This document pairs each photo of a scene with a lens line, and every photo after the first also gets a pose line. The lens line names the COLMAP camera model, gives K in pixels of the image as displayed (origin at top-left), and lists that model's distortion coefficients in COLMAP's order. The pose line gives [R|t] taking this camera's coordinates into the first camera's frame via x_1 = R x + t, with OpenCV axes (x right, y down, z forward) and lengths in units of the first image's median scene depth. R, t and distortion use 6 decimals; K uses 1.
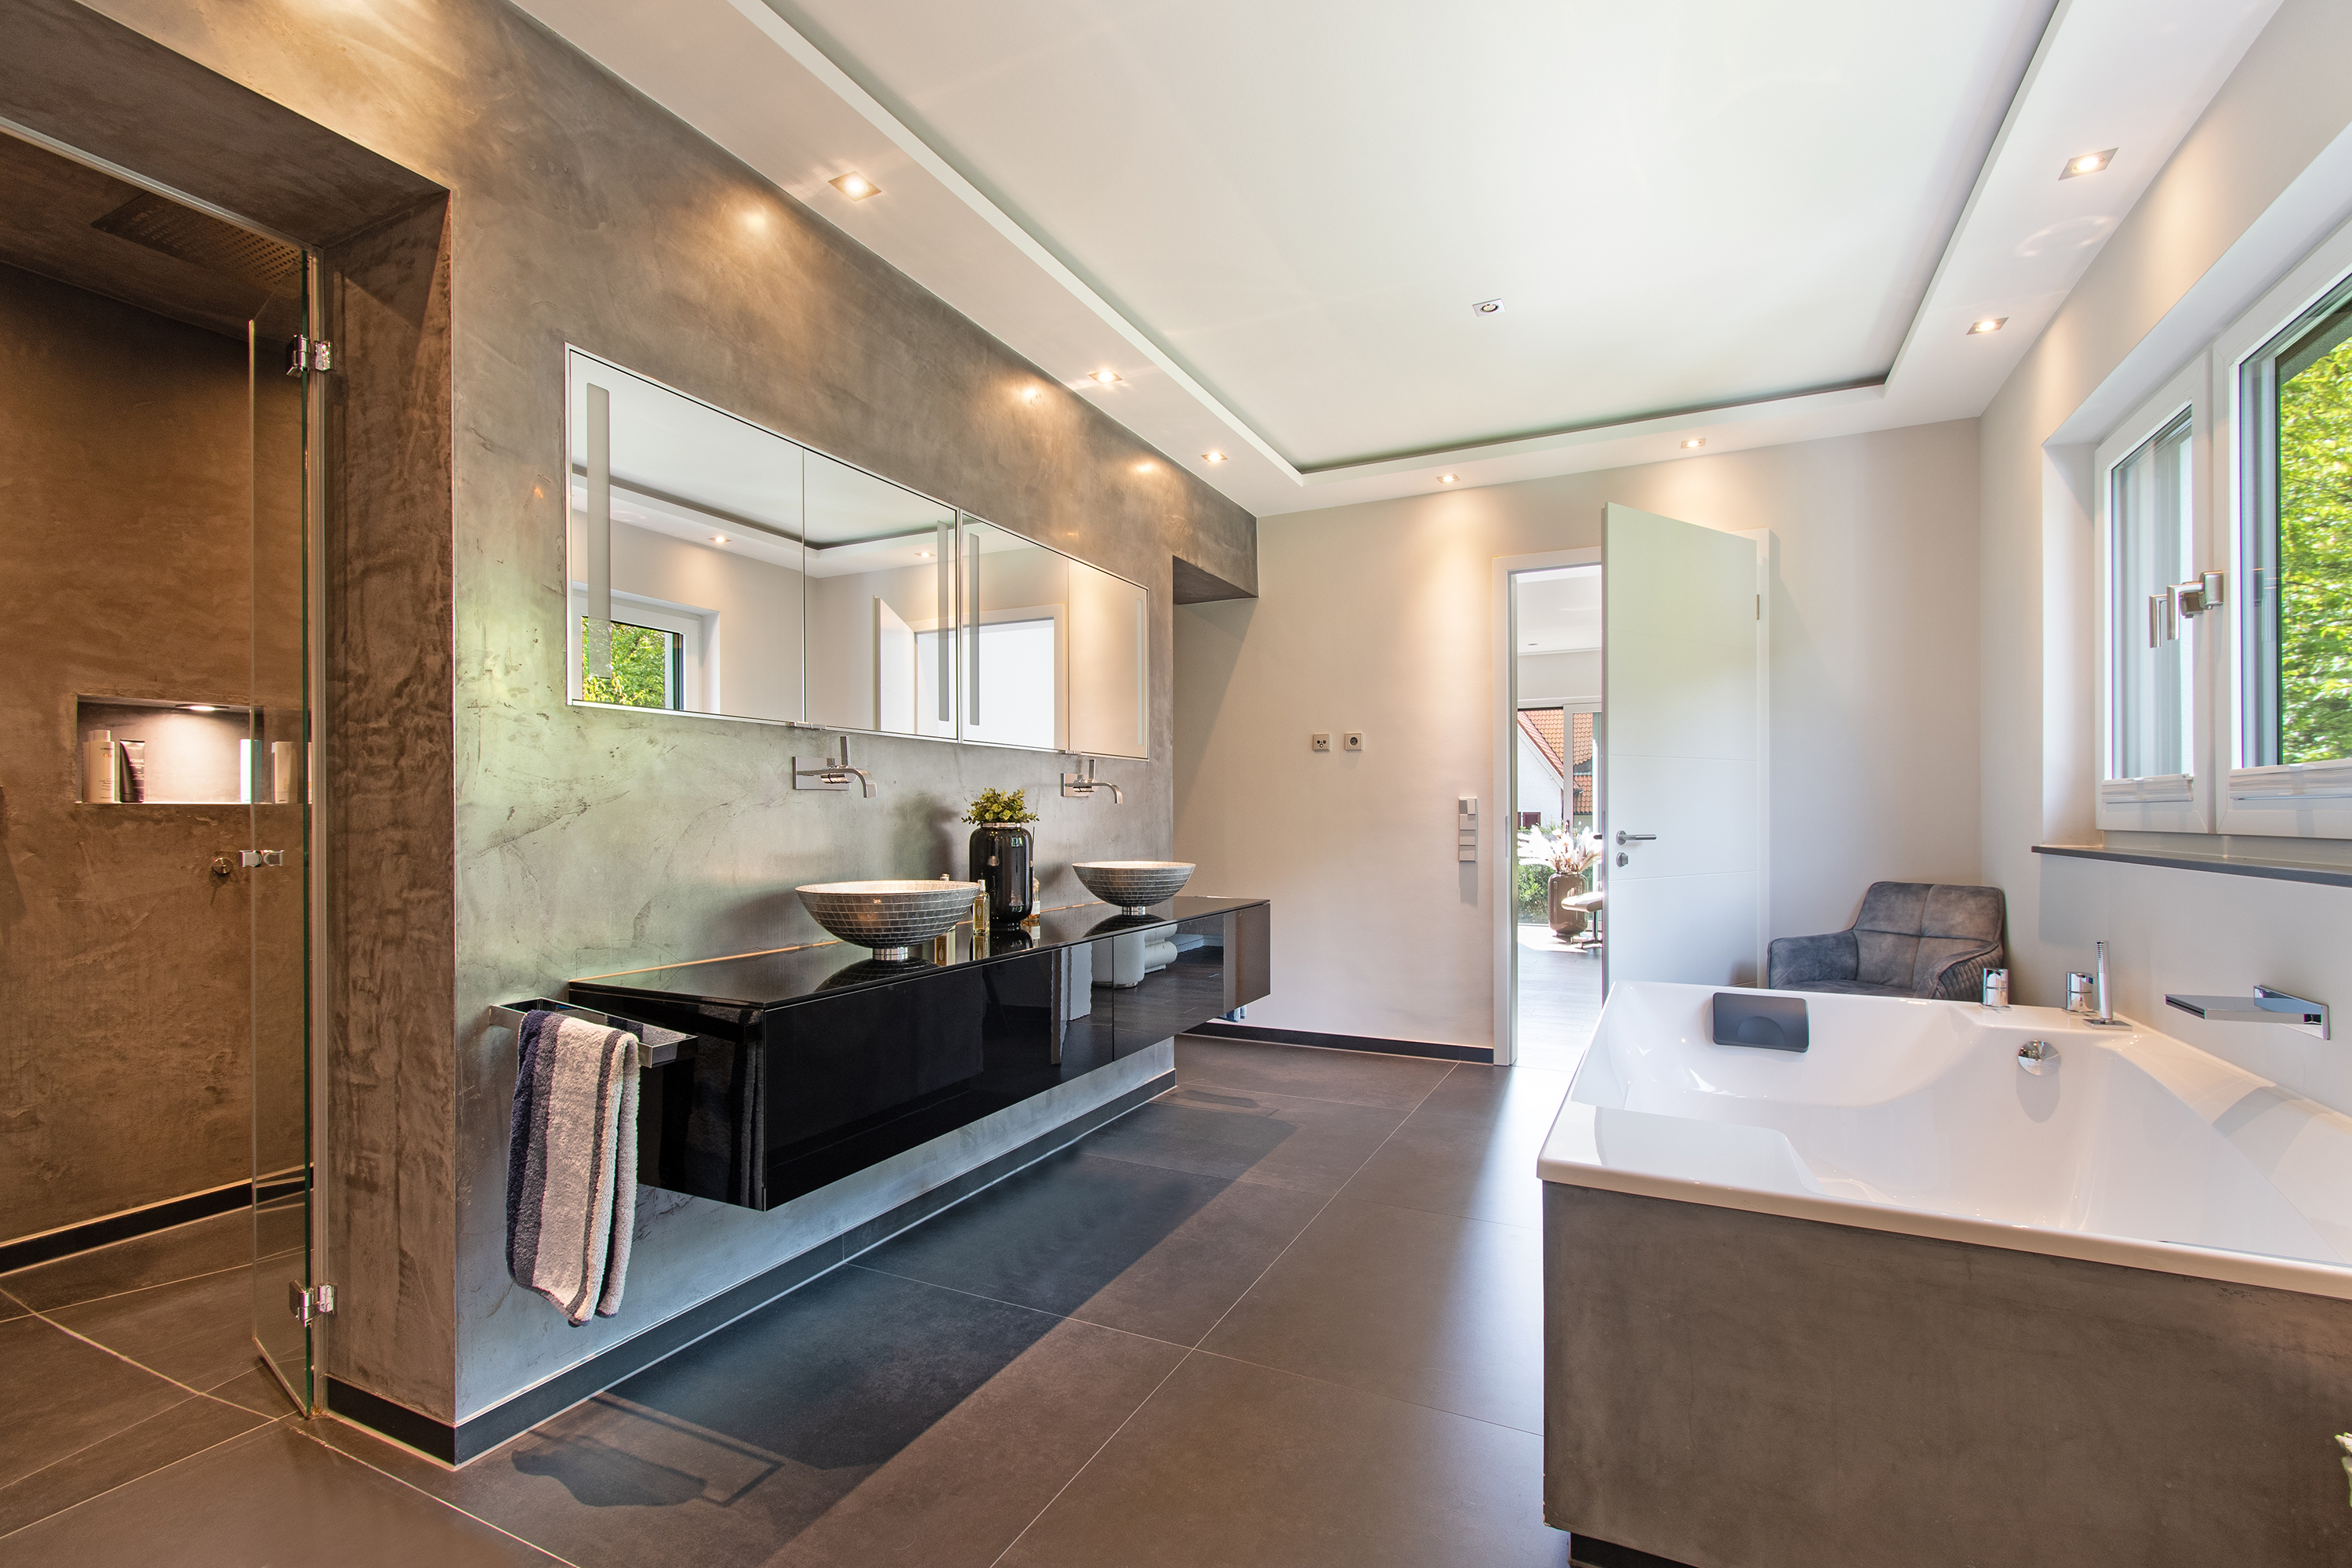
lens RADIAL K [[1046.1, 0, 1179.5], [0, 1046.1, 791.5], [0, 0, 1]] dist [0.005624, -0.001203]
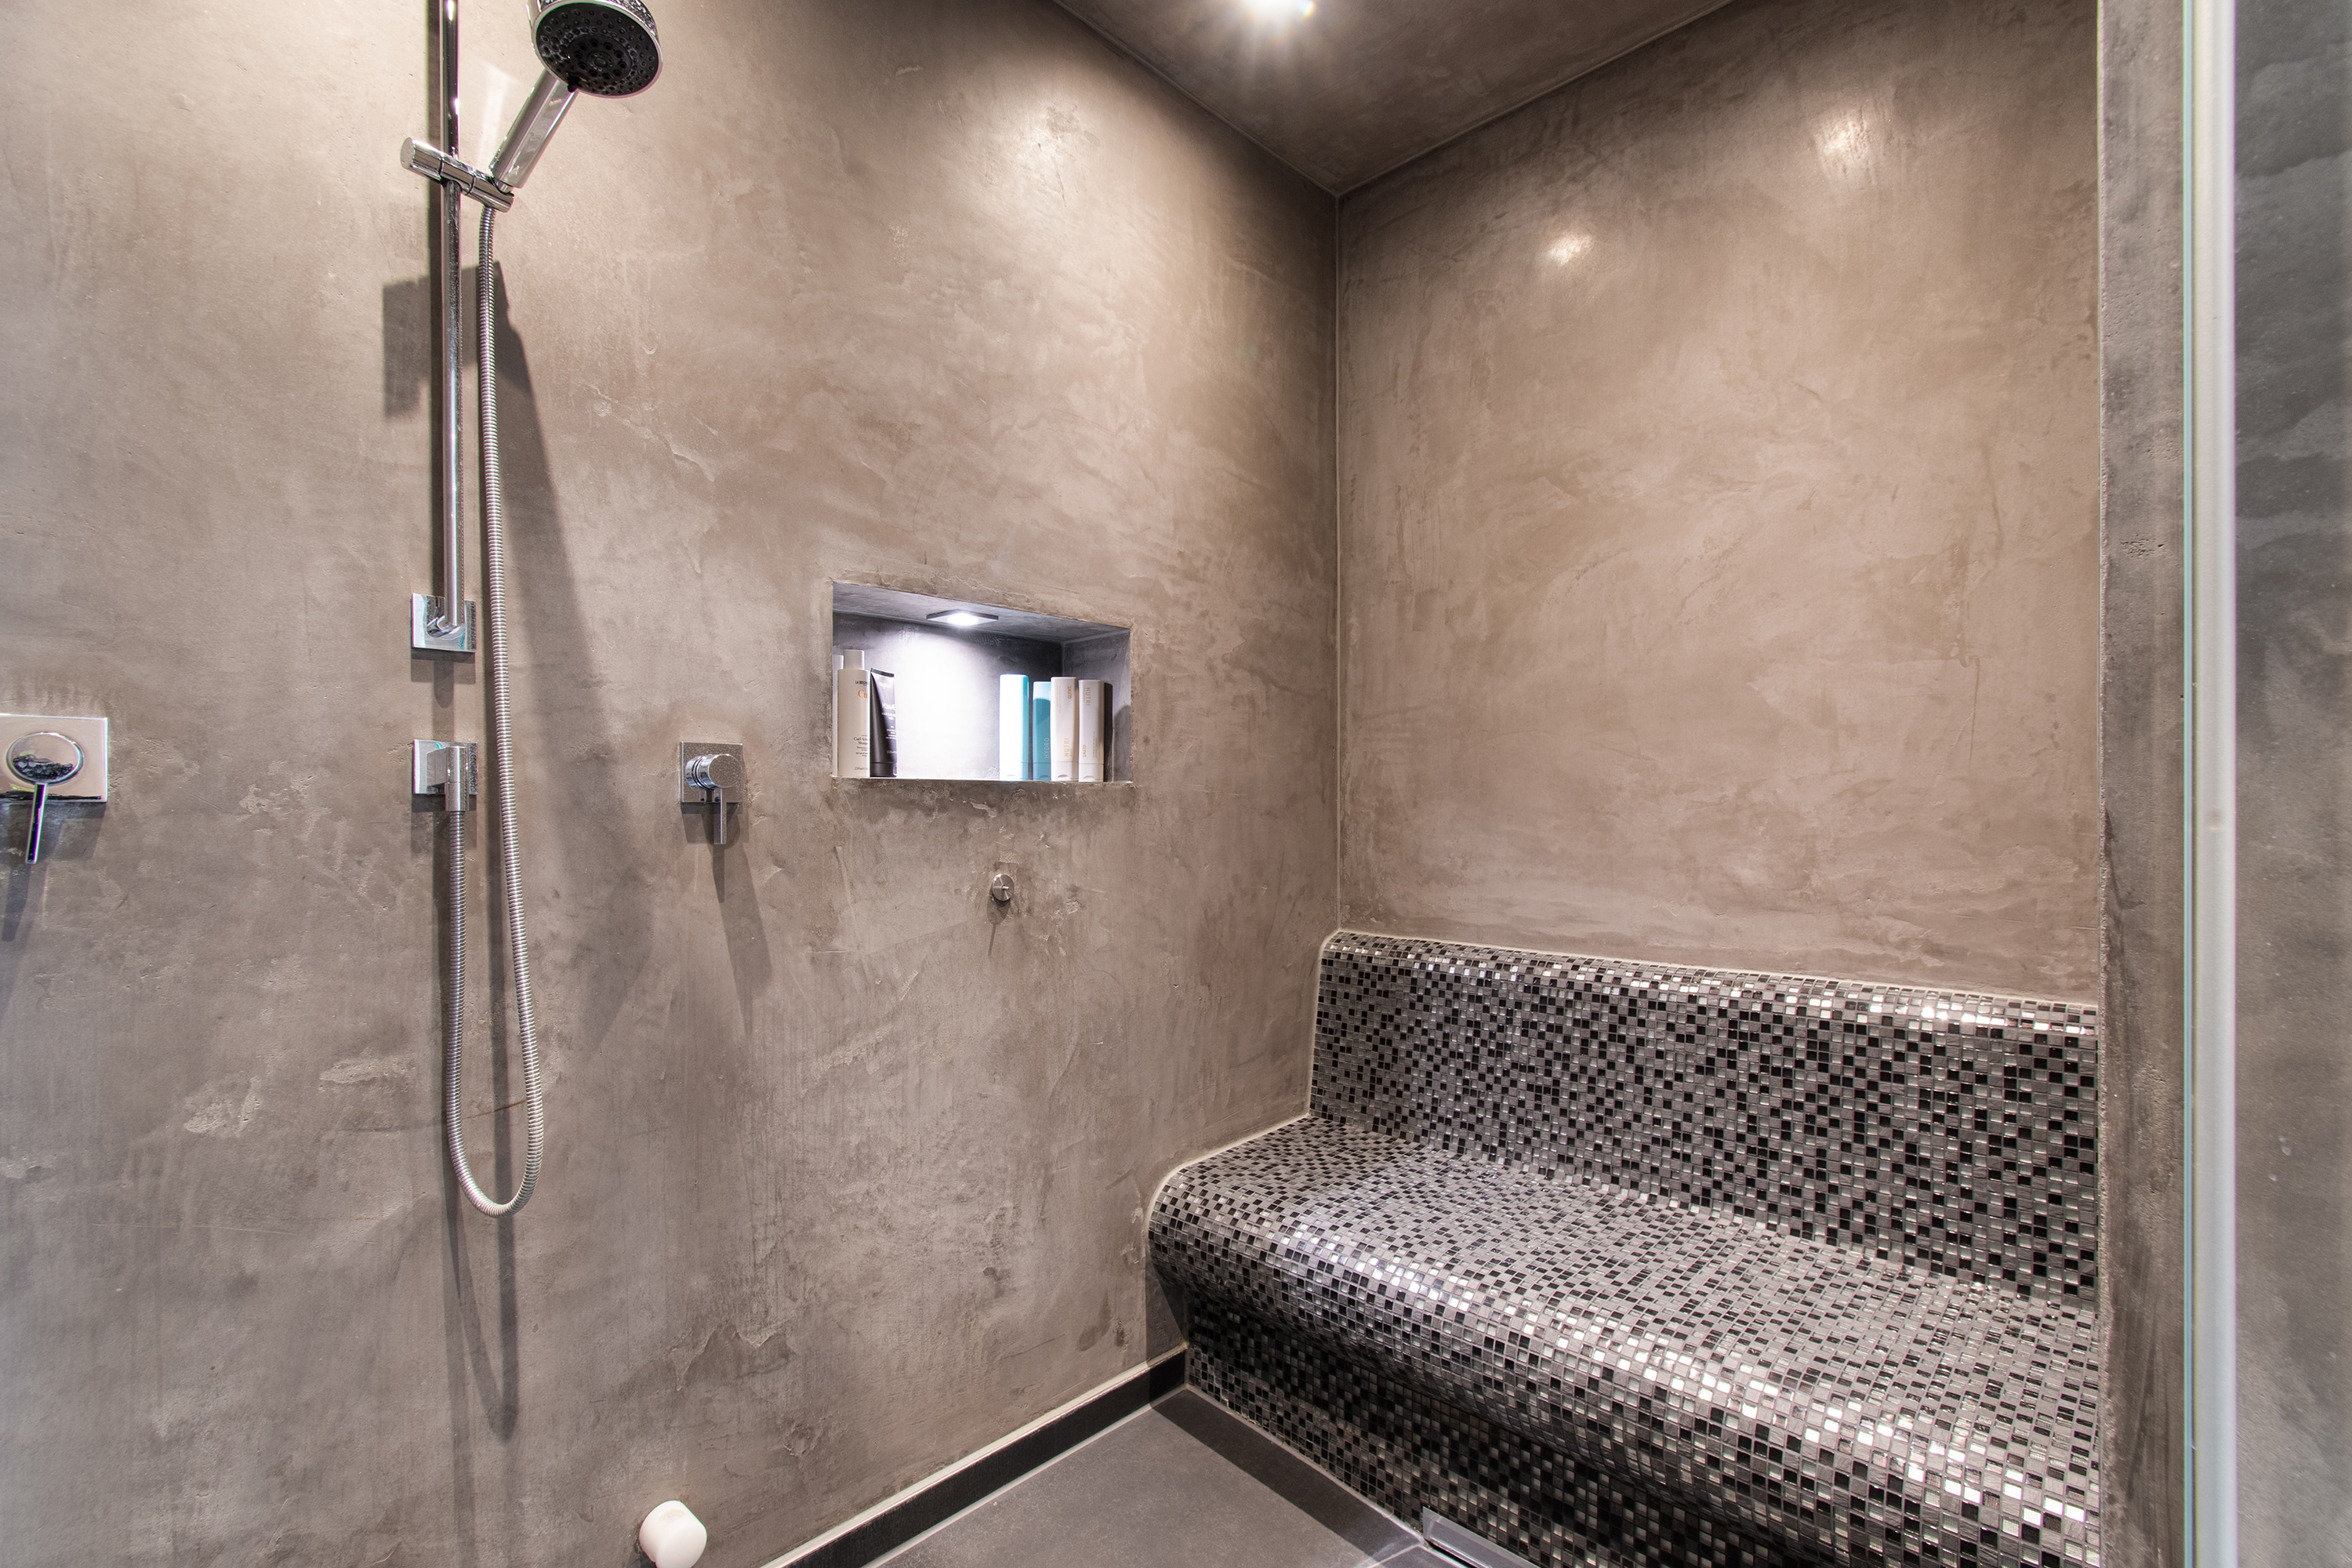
lens RADIAL K [[1046.1, 0, 1172.9], [0, 1046.1, 791.0], [0, 0, 1]] dist [0.005624, -0.001203]
pose [[0.947646, 0.007639, -0.319232, -0.683266], [-0.003254, 0.999893, 0.014268, 0.009698], [0.319307, -0.012482, 0.947569, 0.518006]]
